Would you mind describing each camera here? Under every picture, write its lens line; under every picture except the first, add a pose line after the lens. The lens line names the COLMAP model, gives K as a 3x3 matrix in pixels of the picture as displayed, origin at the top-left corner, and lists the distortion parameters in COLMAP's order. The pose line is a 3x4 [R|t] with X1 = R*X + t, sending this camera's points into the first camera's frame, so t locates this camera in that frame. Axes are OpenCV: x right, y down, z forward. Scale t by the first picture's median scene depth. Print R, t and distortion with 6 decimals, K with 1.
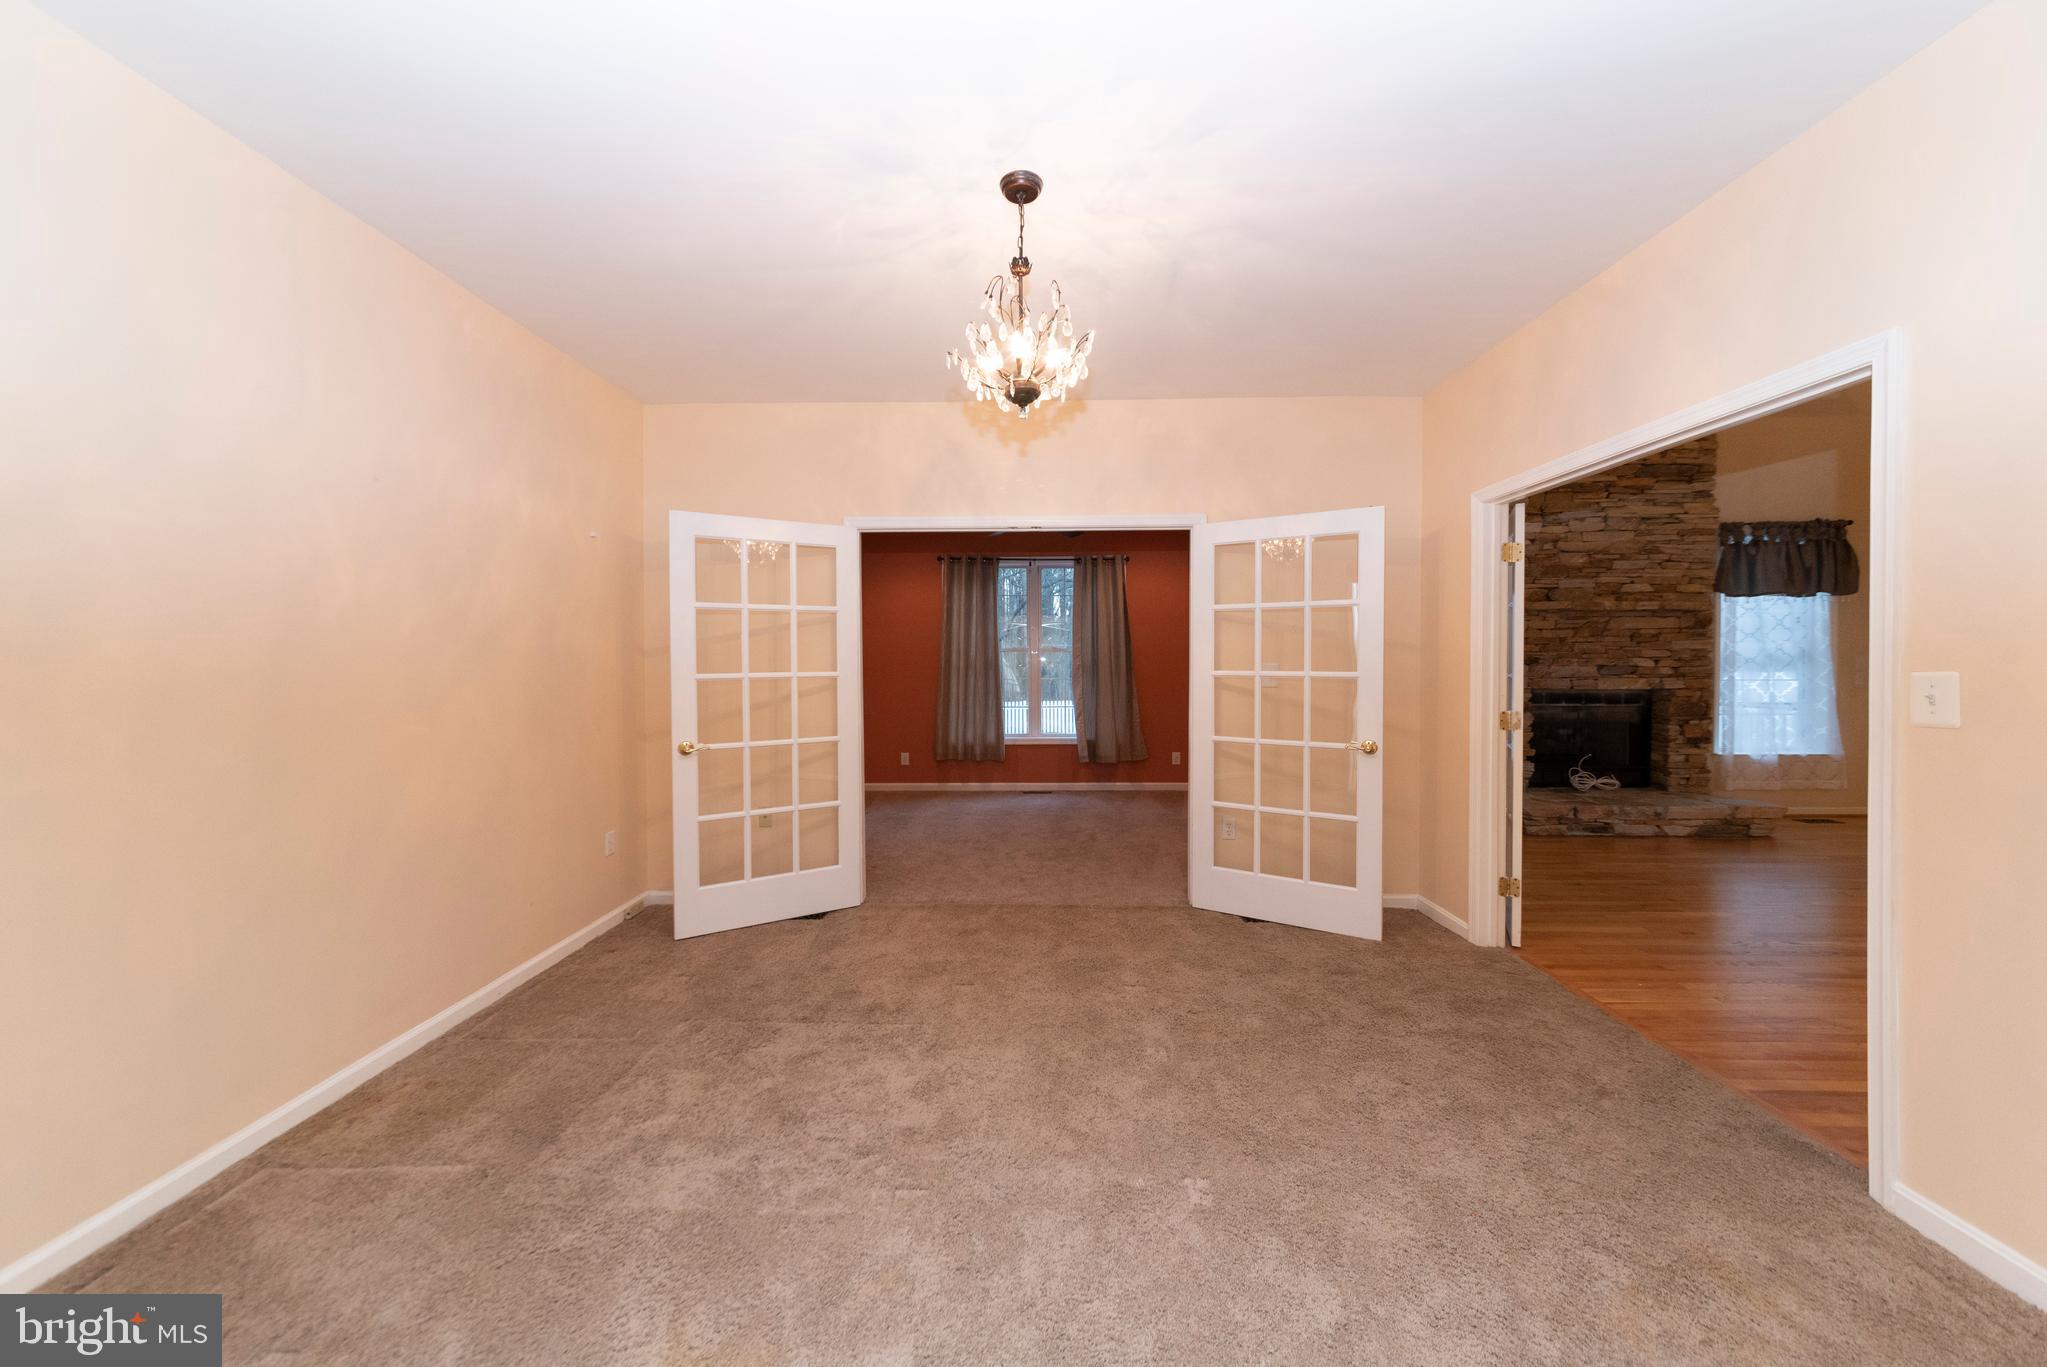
lens RADIAL K [[728.1, 0, 1020.3], [0, 728.1, 673.4], [0, 0, 1]] dist [0.001508, 0.002145]
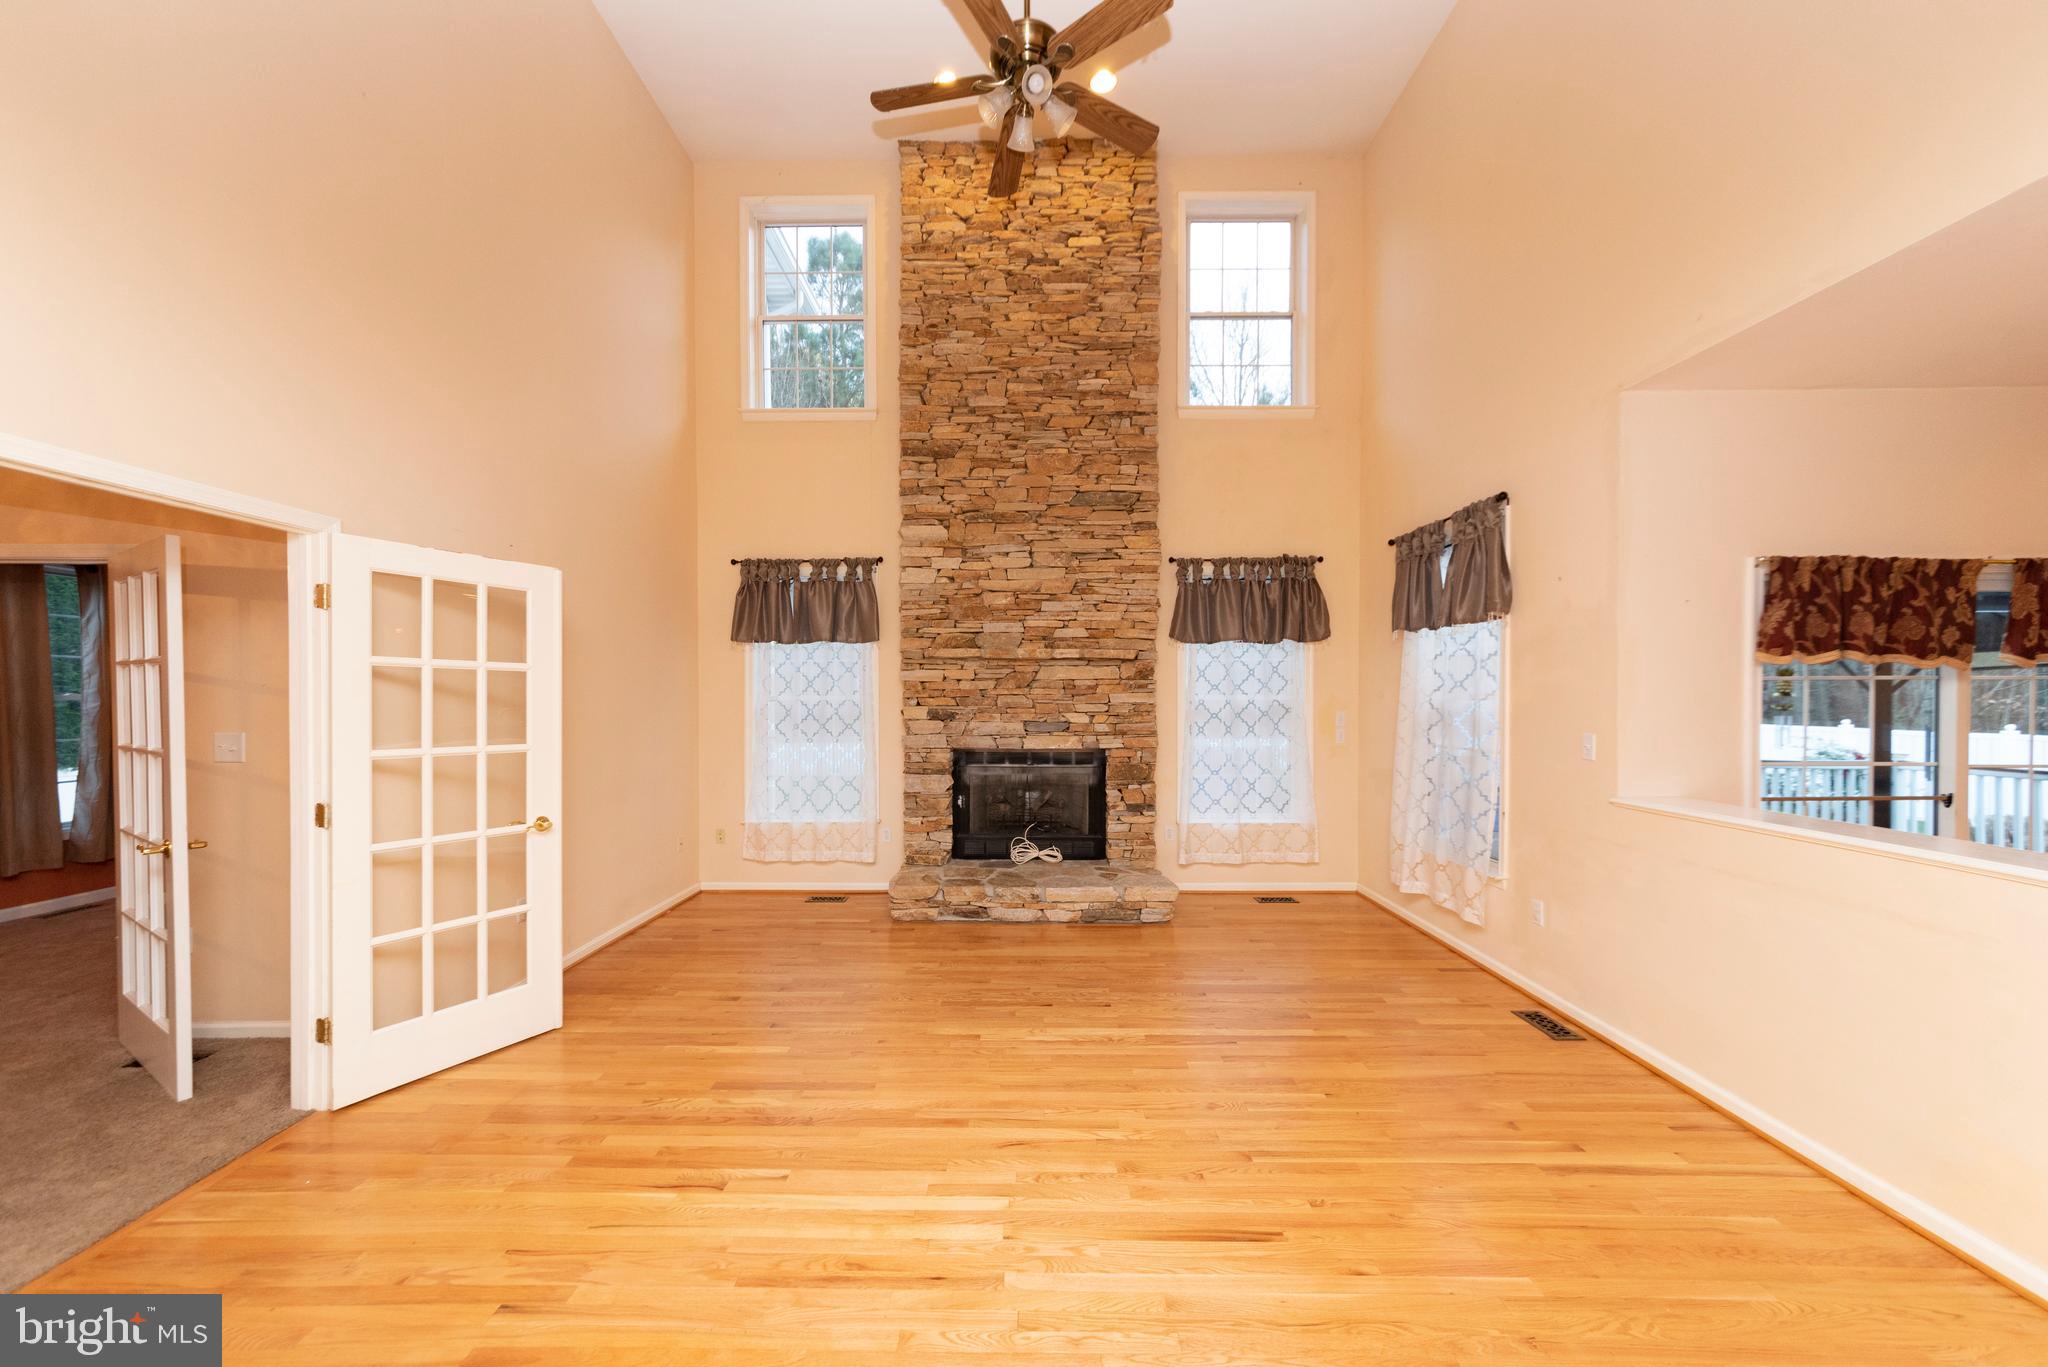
lens RADIAL K [[728.5, 0, 1037.2], [0, 728.5, 707.6], [0, 0, 1]] dist [0.001508, 0.002145]
pose [[0.999930, 0.000865, 0.011801, 0.868490], [-0.000846, 0.999998, -0.001600, -0.028450], [-0.011802, 0.001590, 0.999929, 0.142527]]
